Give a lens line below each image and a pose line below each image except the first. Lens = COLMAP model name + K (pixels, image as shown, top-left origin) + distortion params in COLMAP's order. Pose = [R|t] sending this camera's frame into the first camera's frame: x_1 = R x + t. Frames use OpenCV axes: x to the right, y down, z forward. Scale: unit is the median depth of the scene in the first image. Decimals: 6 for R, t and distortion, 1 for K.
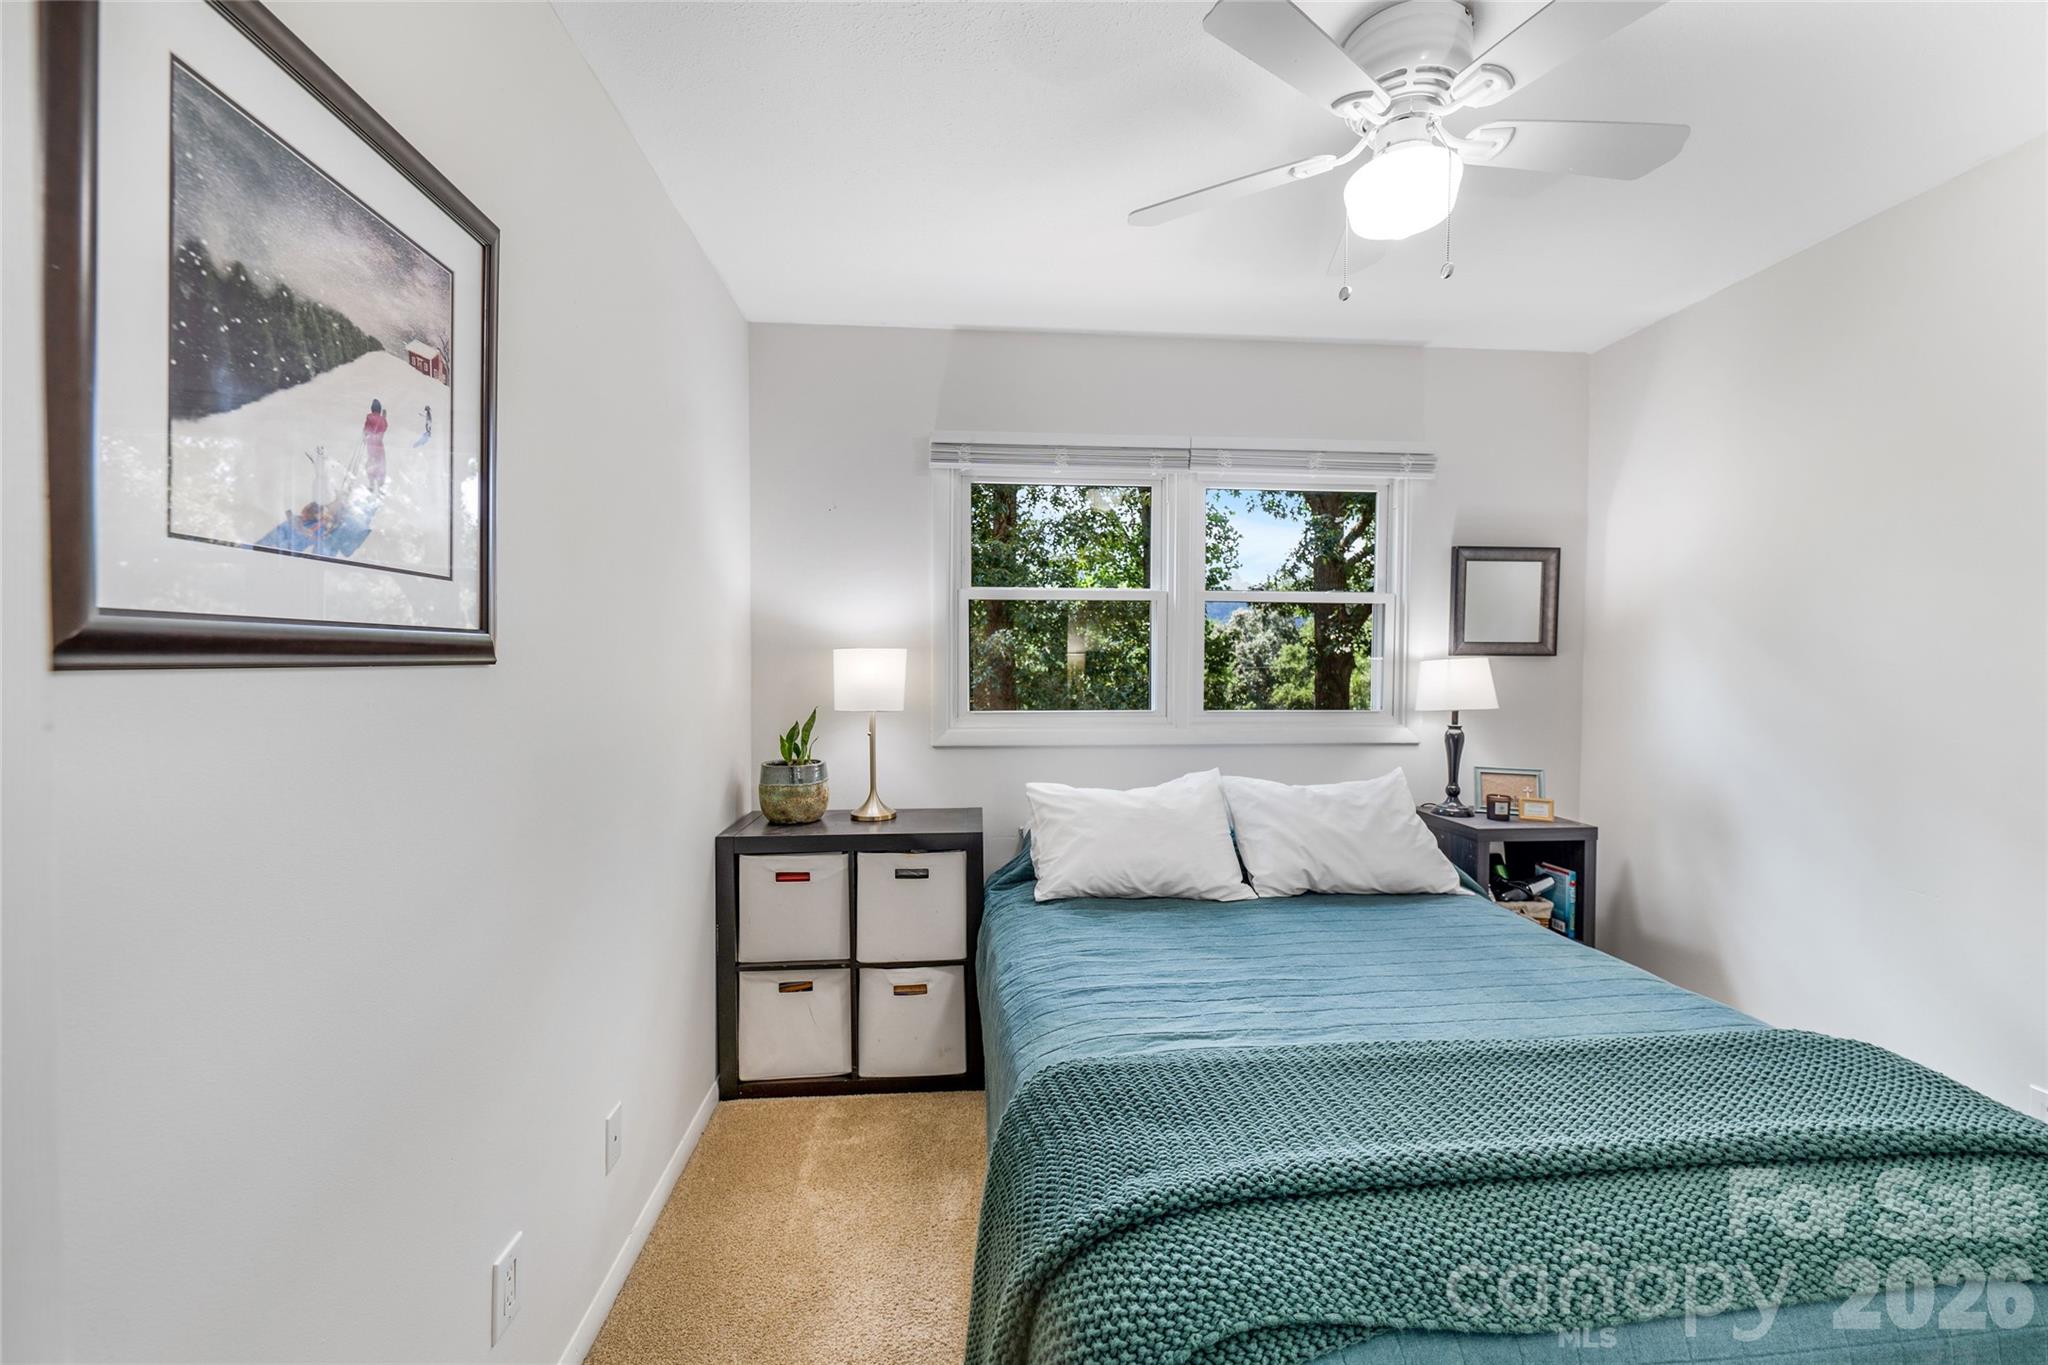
lens RADIAL K [[860.5, 0, 1020.6], [0, 860.5, 638.8], [0, 0, 1]] dist [-0.001509, -0.000513]
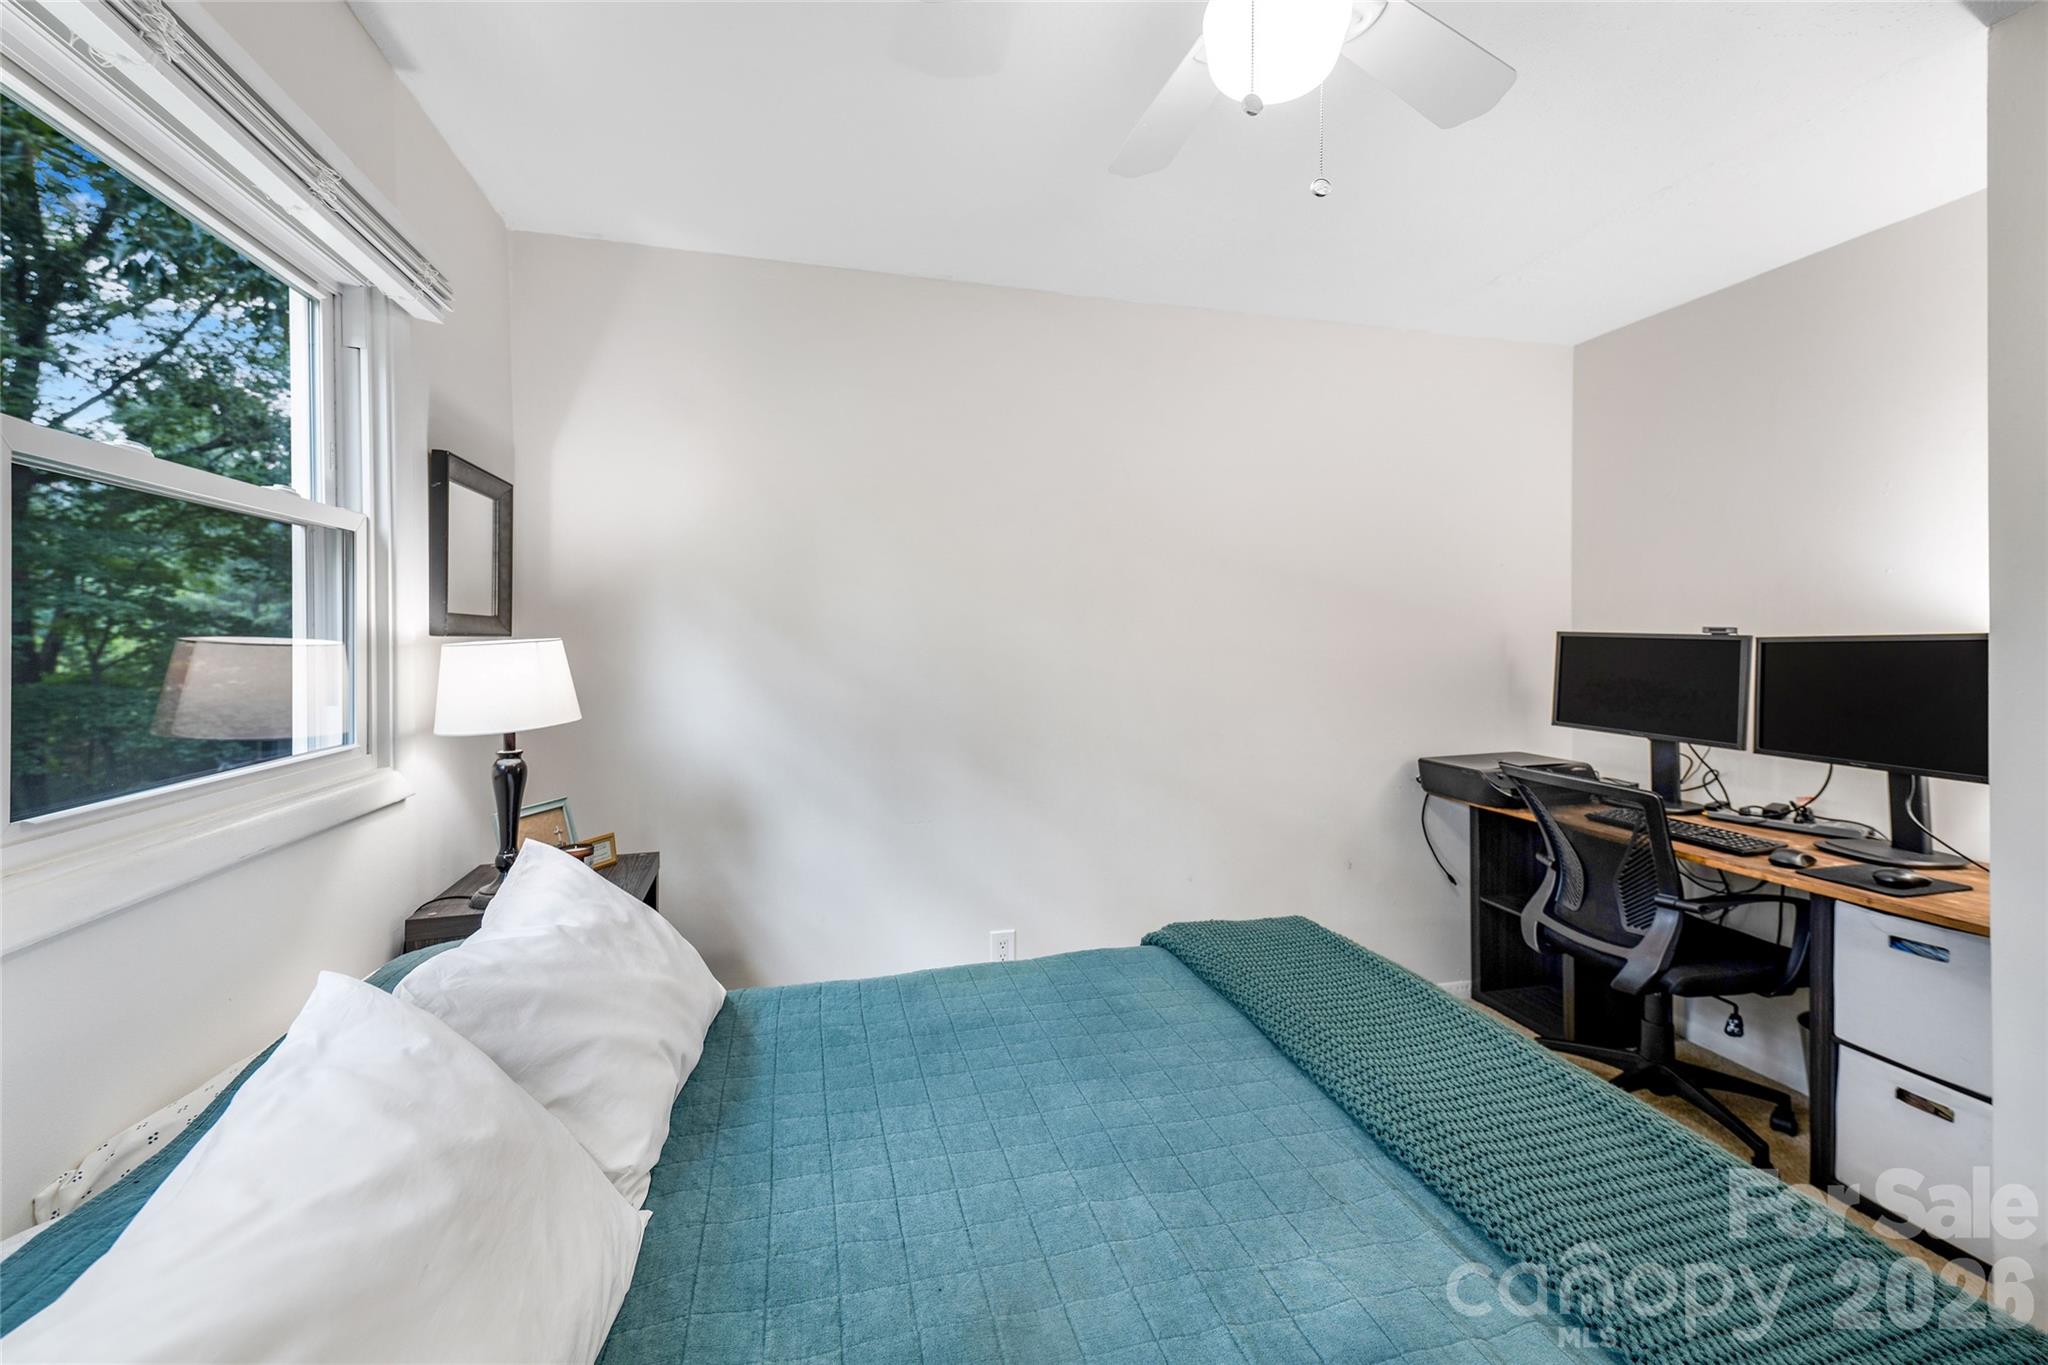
lens RADIAL K [[818.1, 0, 1029.0], [0, 818.1, 651.2], [0, 0, 1]] dist [0.013172, -0.007777]
pose [[-0.168376, -0.015505, 0.985601, -0.125260], [-0.020323, 0.999718, 0.012256, 0.015429], [-0.985513, -0.017967, -0.168643, 0.747342]]
